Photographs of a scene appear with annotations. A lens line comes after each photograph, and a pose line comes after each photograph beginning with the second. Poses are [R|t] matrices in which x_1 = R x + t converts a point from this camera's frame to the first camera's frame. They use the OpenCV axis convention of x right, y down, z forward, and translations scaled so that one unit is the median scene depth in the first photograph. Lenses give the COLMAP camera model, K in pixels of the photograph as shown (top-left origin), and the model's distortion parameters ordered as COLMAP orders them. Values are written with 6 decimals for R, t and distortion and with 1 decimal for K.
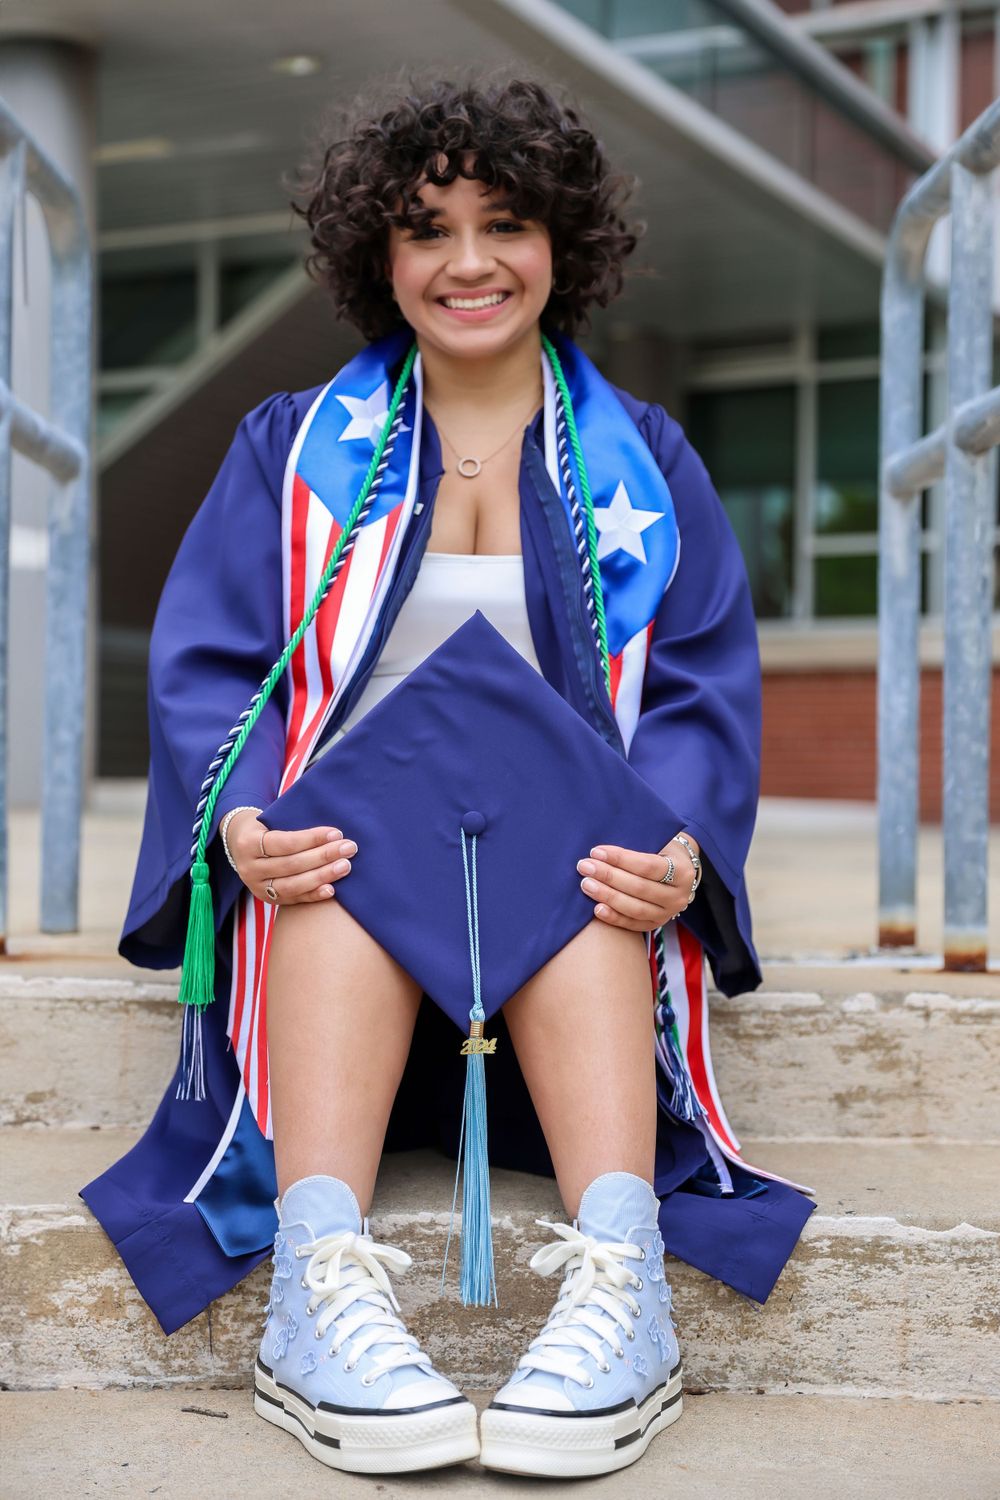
lens RADIAL K [[2450.8, 0, 506.9], [0, 2450.8, 755.3], [0, 0, 1]] dist [0.170963, 0.000000]
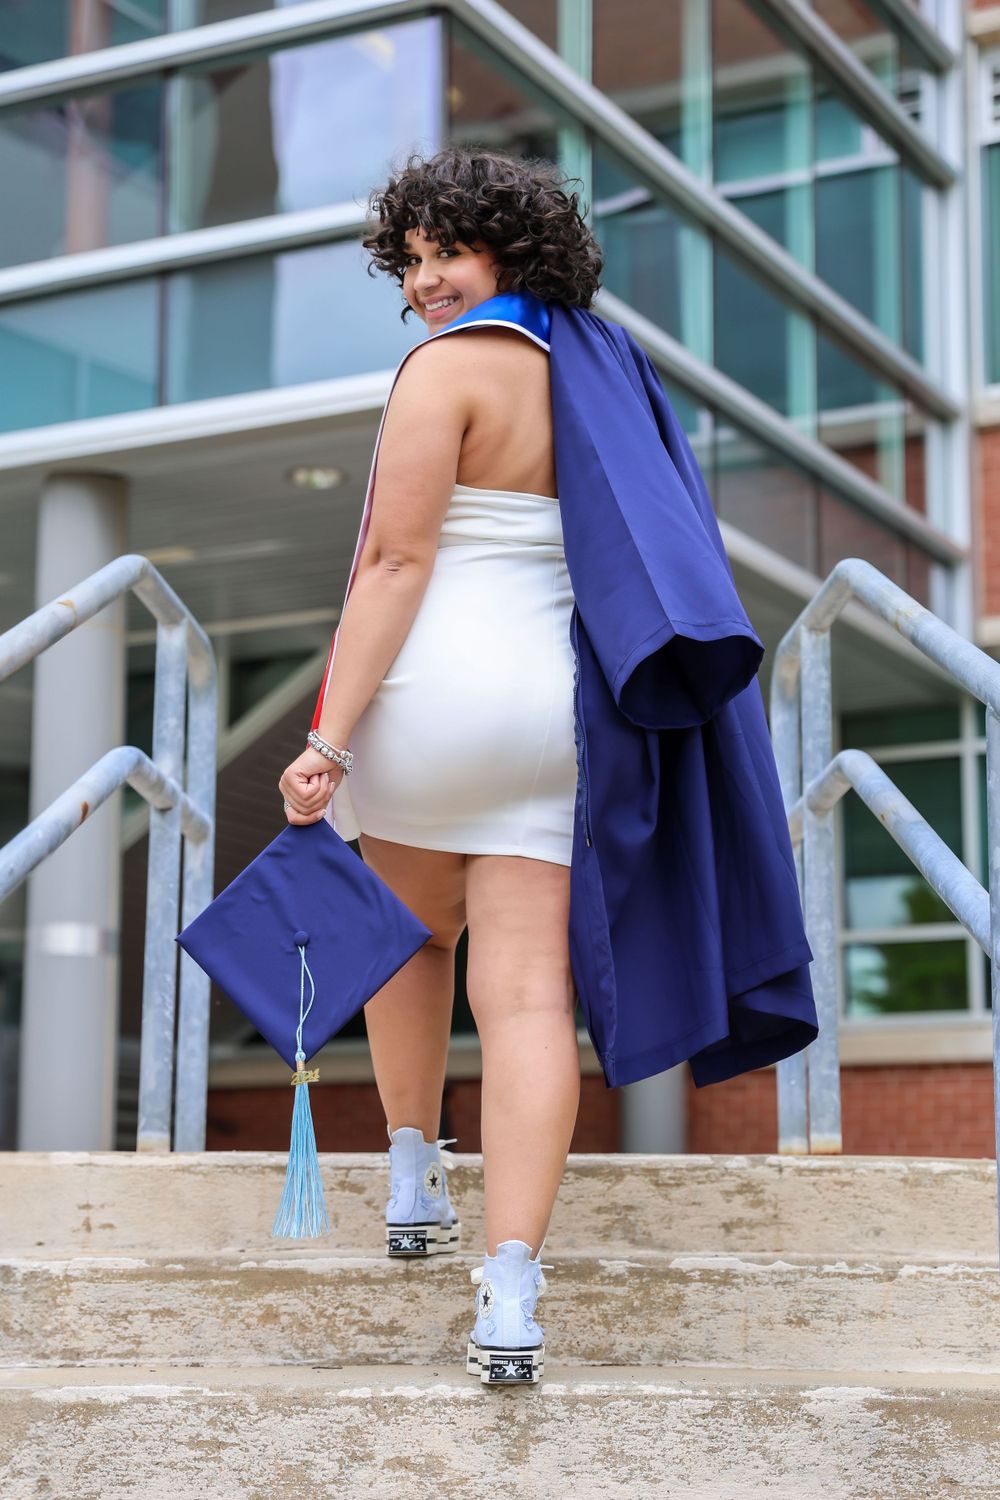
lens RADIAL K [[2902.8, 0, 501.7], [0, 2902.8, 750.0], [0, 0, 1]] dist [0.338768, 0.000000]
pose [[0.999871, -0.012568, -0.010035, 0.017469], [0.010809, 0.987166, -0.159334, 0.136336], [0.011909, 0.159205, 0.987174, -0.857452]]
